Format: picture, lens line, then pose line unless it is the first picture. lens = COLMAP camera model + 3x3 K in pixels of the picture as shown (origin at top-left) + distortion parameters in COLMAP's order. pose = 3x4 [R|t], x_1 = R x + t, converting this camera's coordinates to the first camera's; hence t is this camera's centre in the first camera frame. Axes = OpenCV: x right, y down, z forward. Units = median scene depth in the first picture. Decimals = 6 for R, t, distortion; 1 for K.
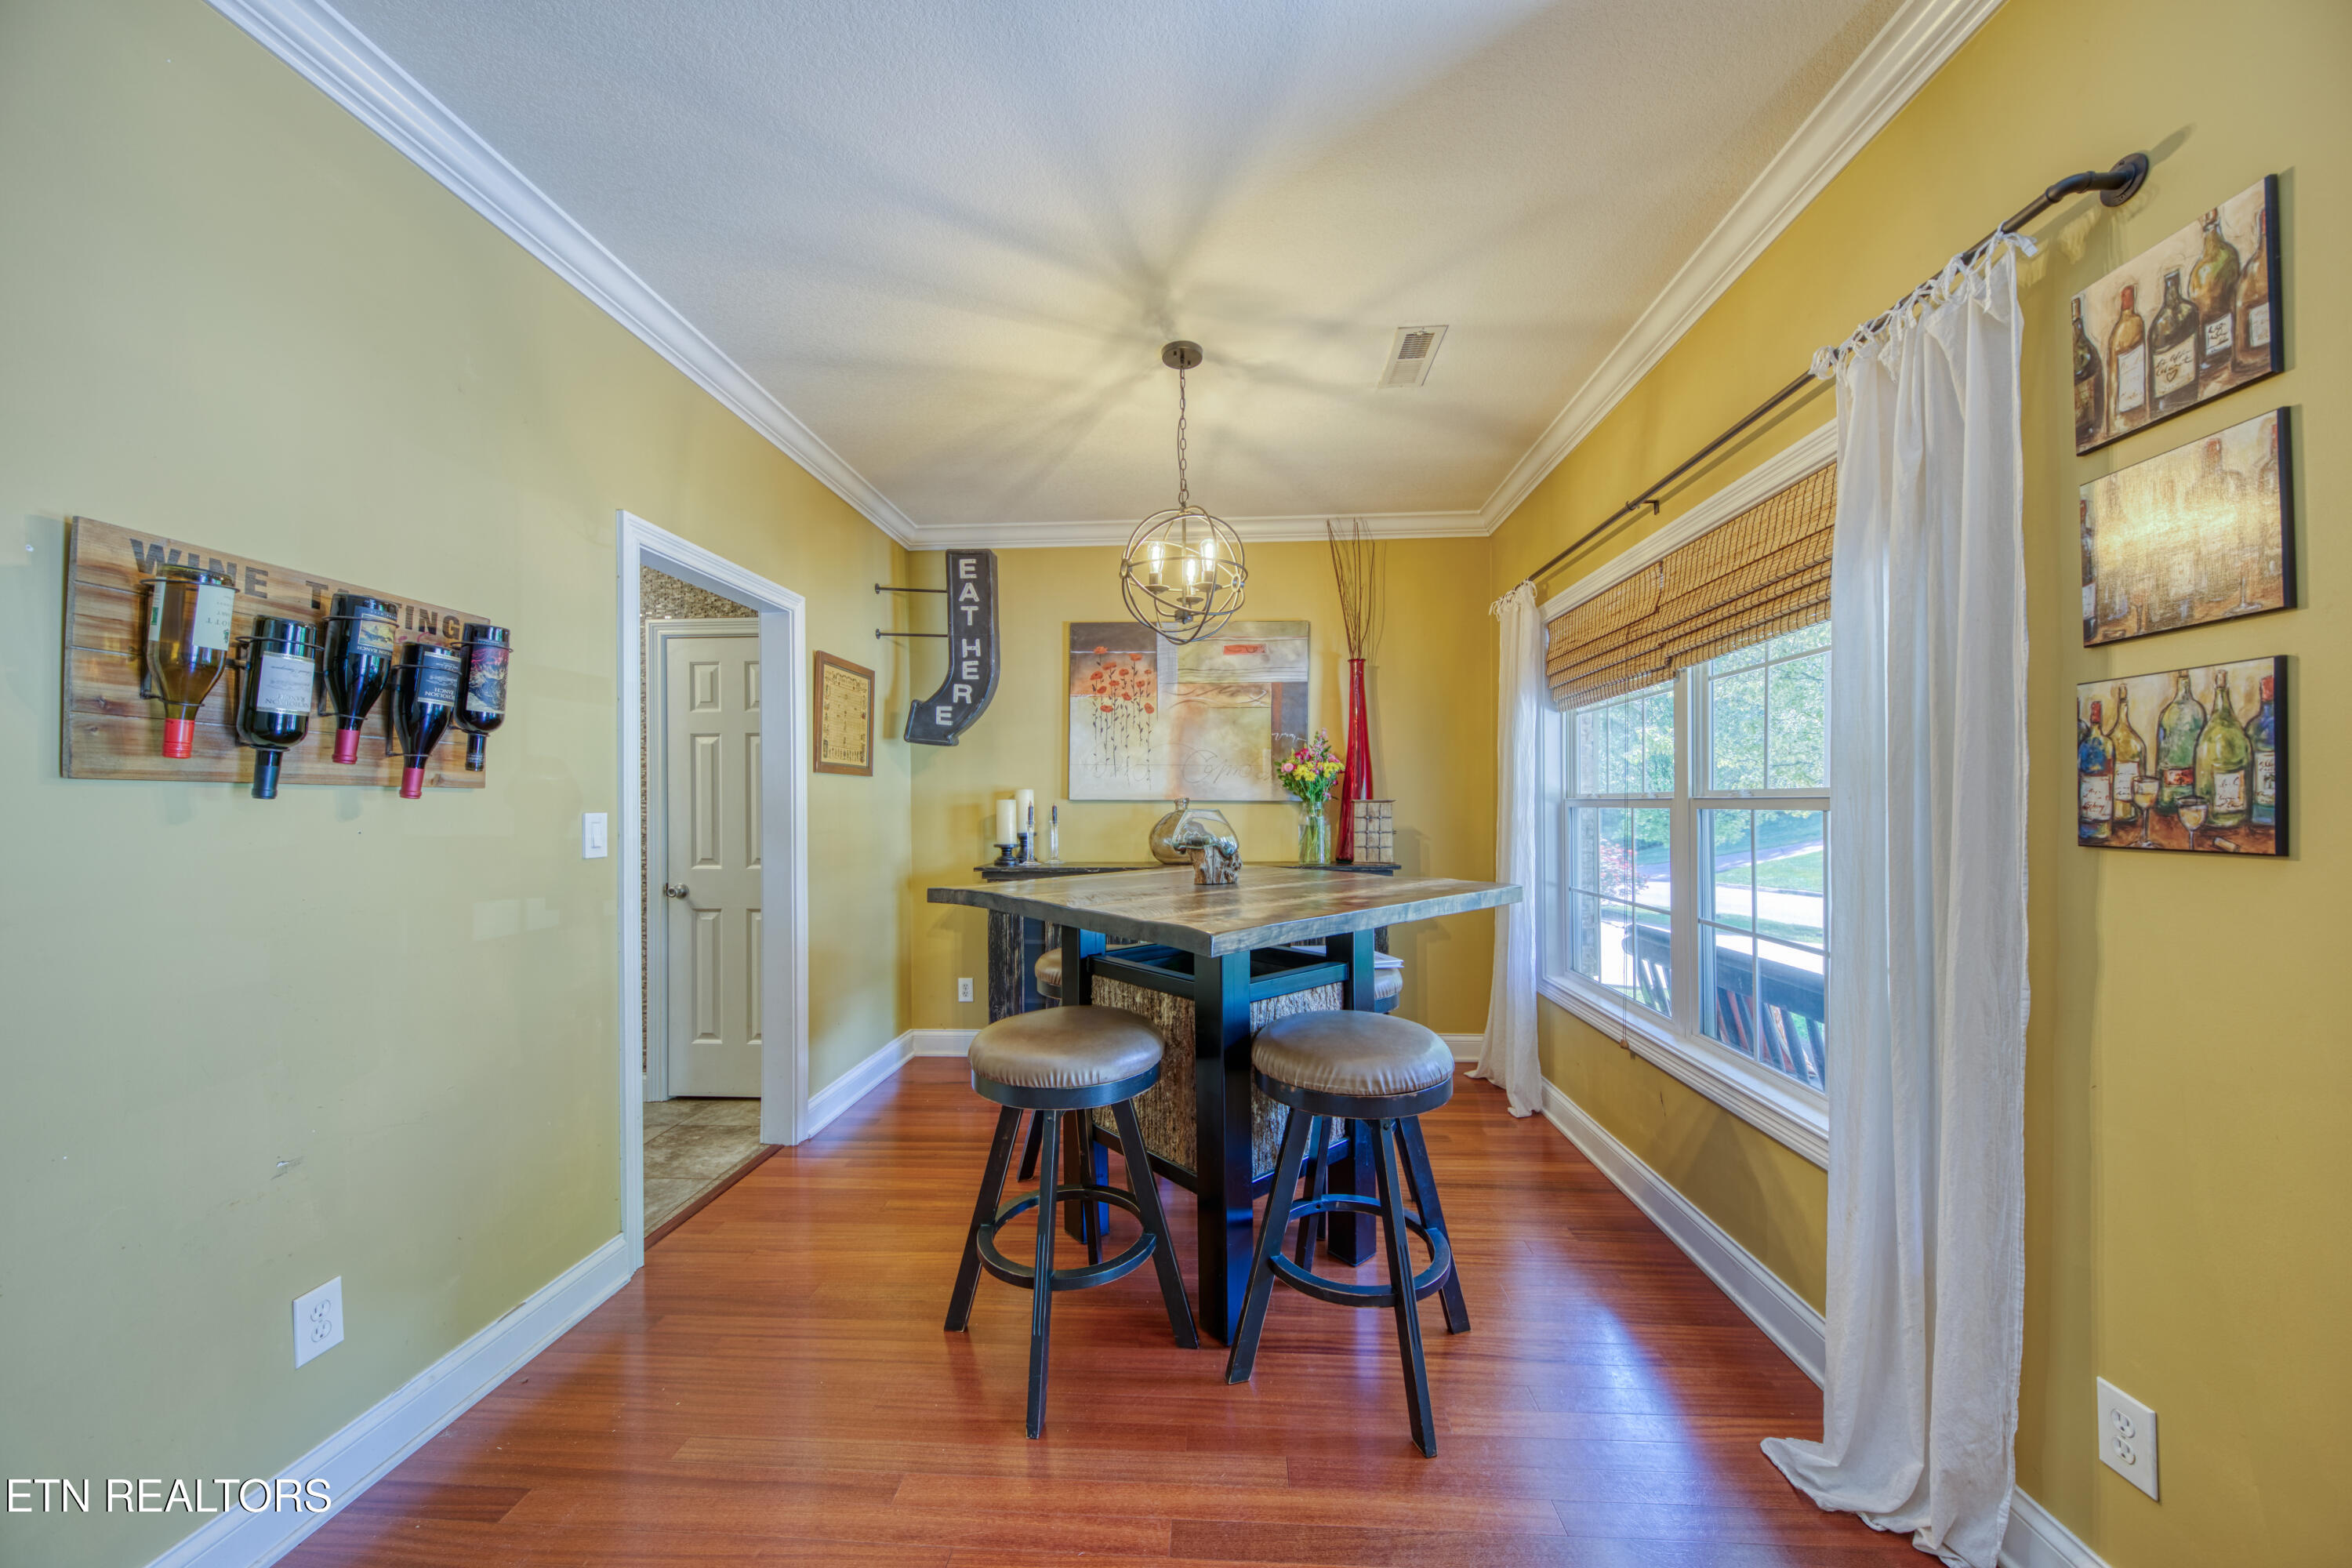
lens RADIAL K [[849.7, 0, 1177.8], [0, 849.7, 795.2], [0, 0, 1]] dist [0.000900, -0.003242]
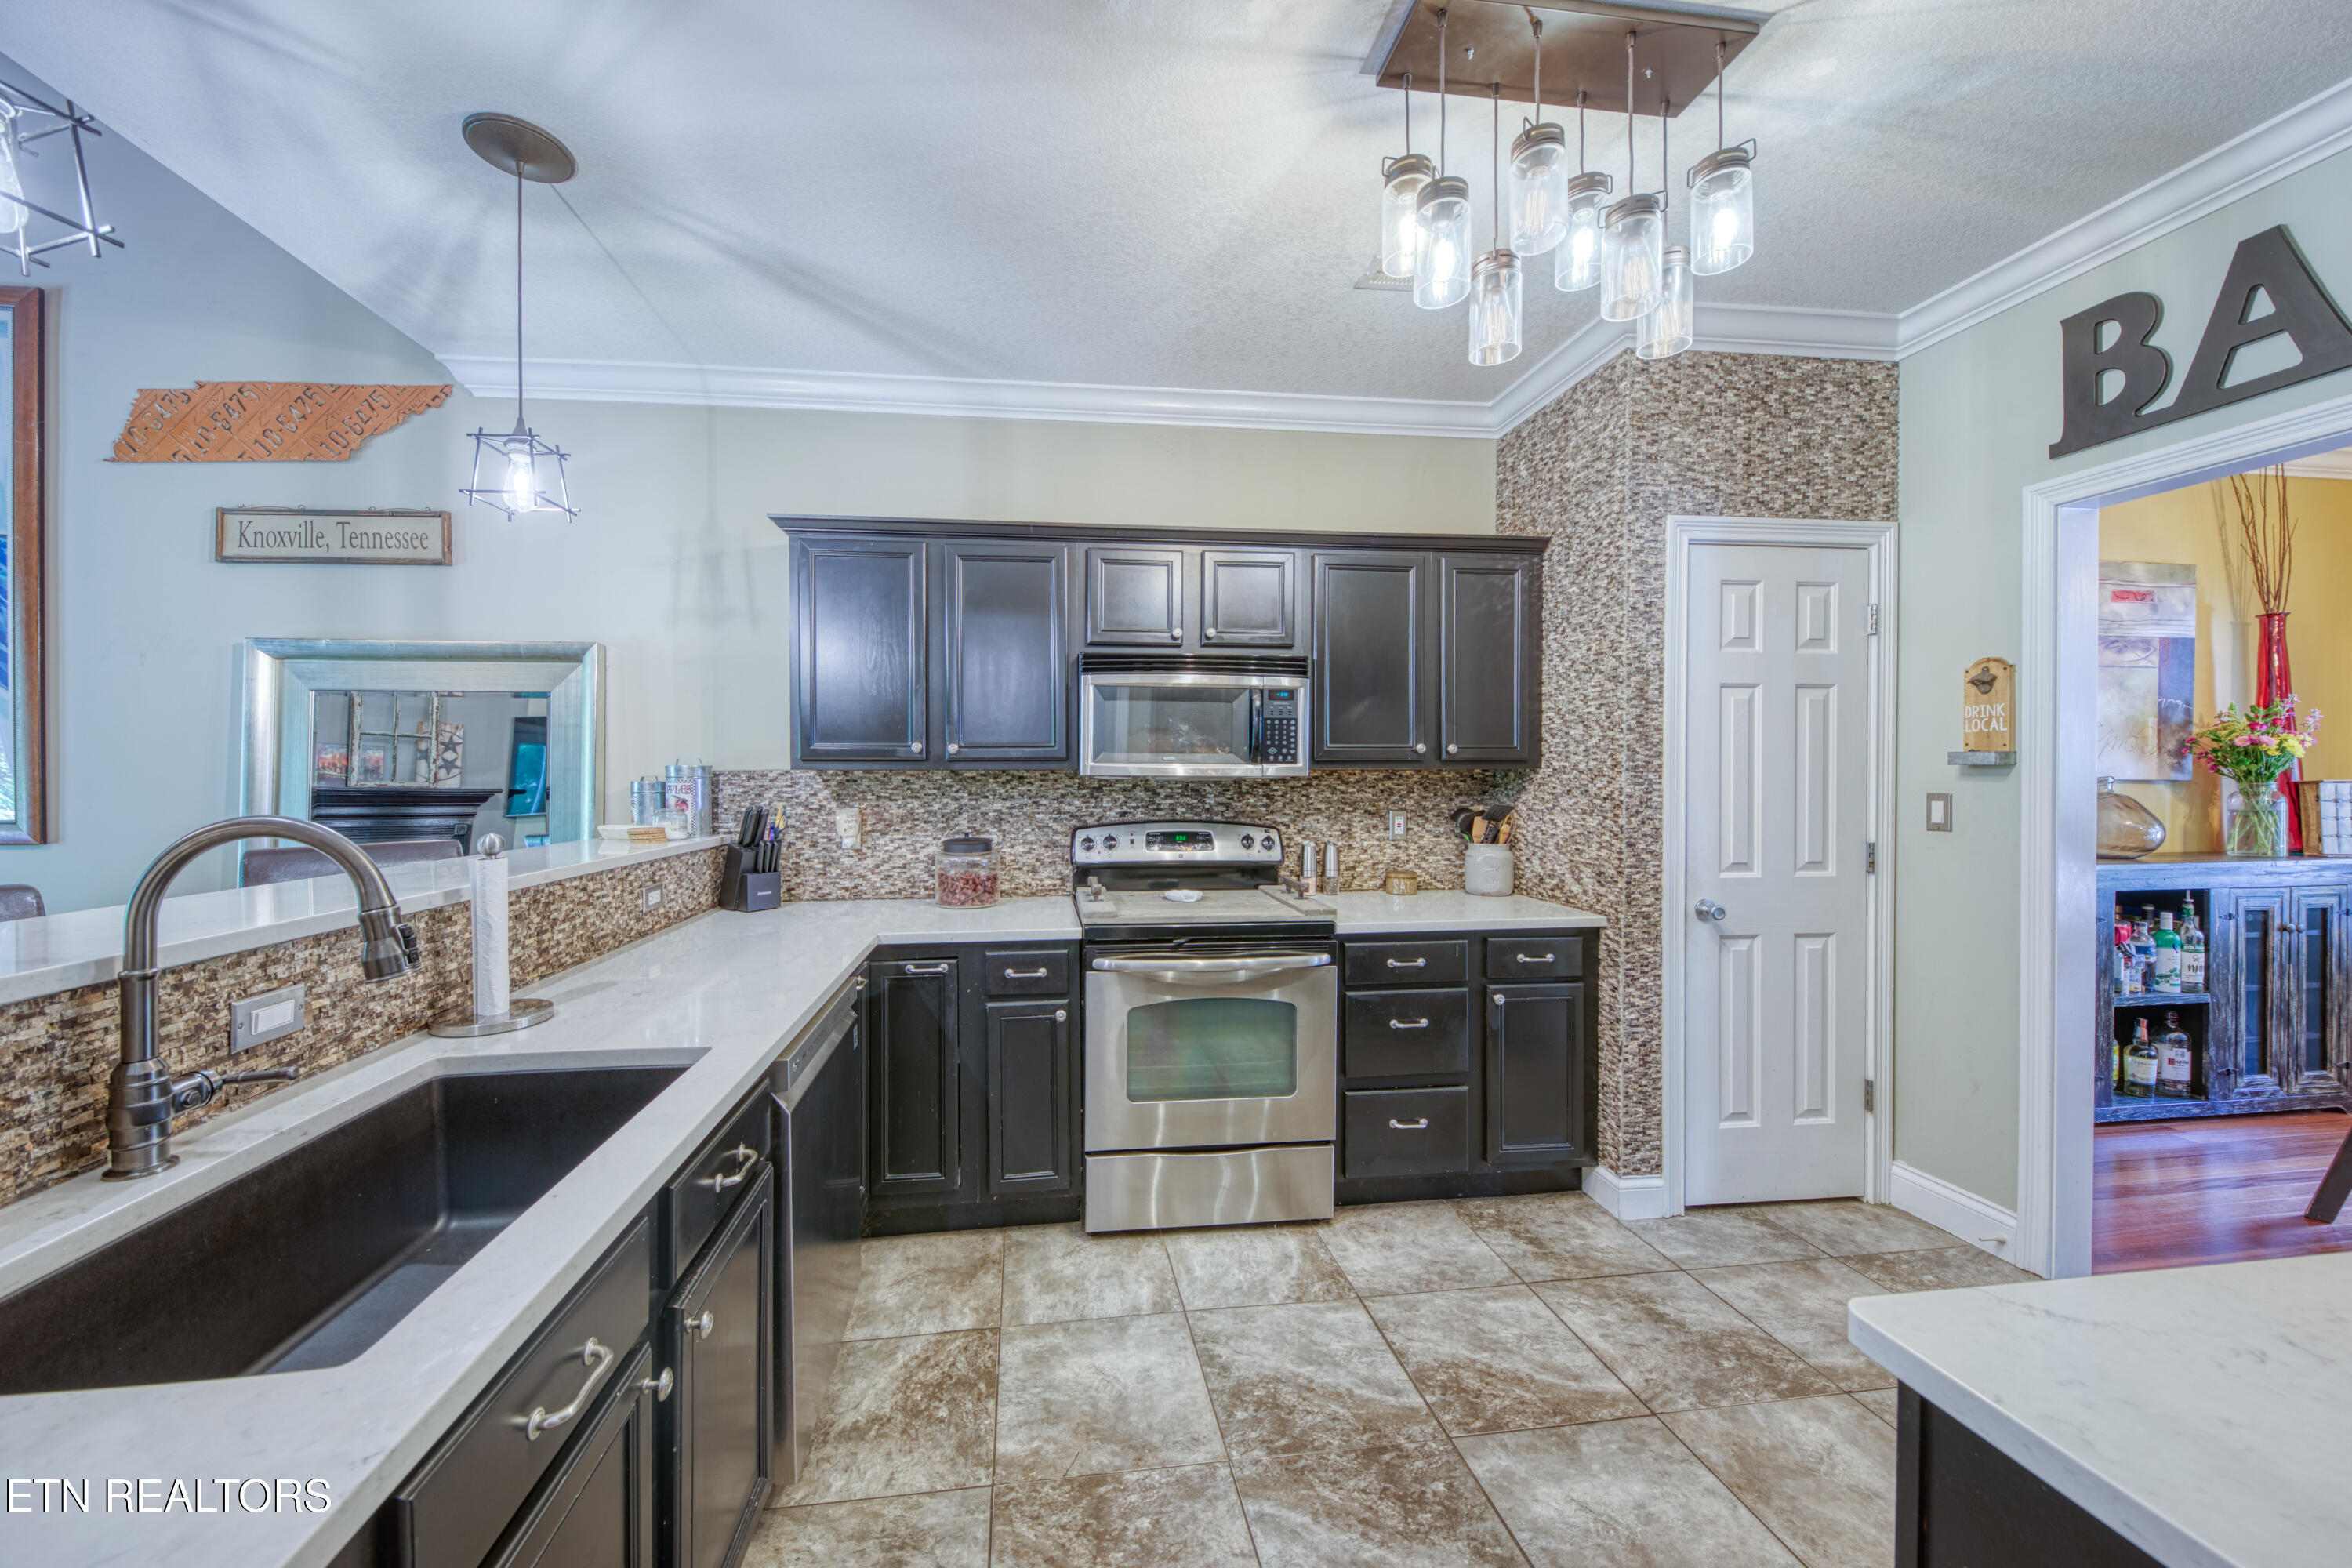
lens RADIAL K [[849.7, 0, 1177.8], [0, 849.7, 795.2], [0, 0, 1]] dist [0.000900, -0.003242]
pose [[0.985709, -0.001963, 0.168446, -1.123558], [-0.002141, 0.999705, 0.024178, 0.003790], [-0.168444, -0.024194, 0.985414, 0.395857]]
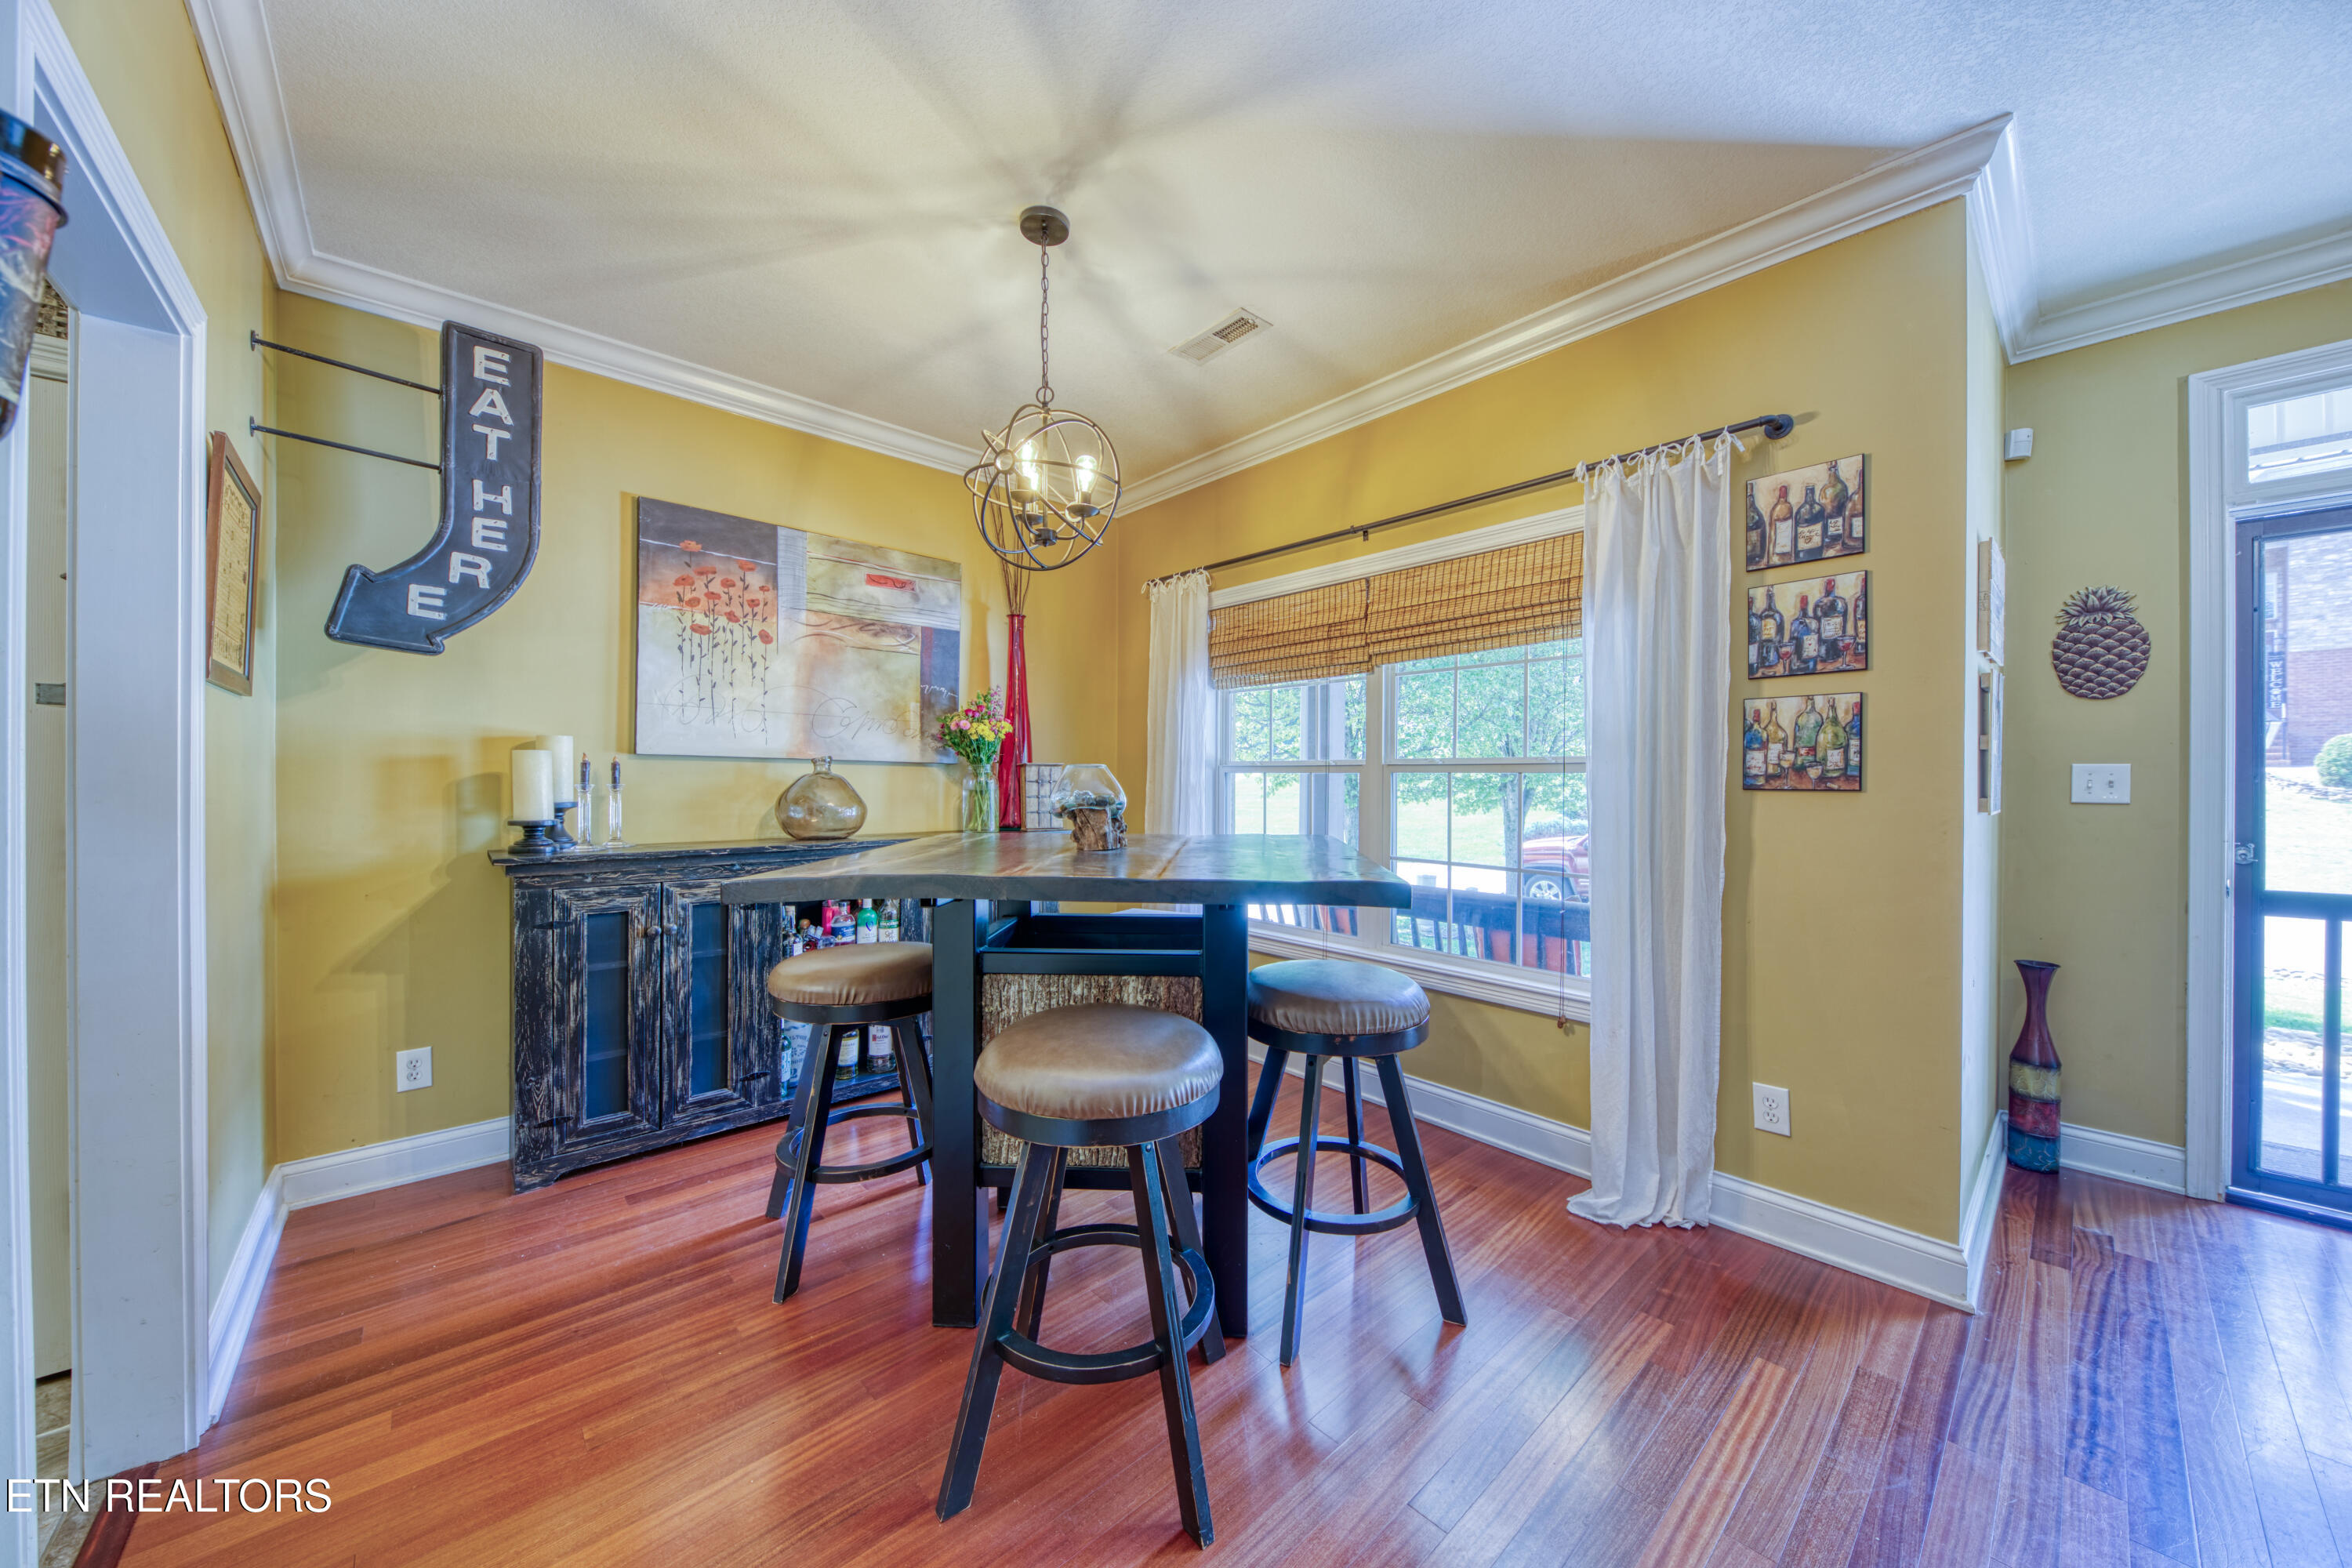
lens RADIAL K [[828.4, 0, 1230.6], [0, 828.4, 776.4], [0, 0, 1]] dist [0.016505, -0.006715]
pose [[0.675089, 0.011587, 0.737646, -0.347620], [-0.016627, 0.999862, -0.000490, 0.018435], [-0.737549, -0.011934, 0.675188, 0.219127]]
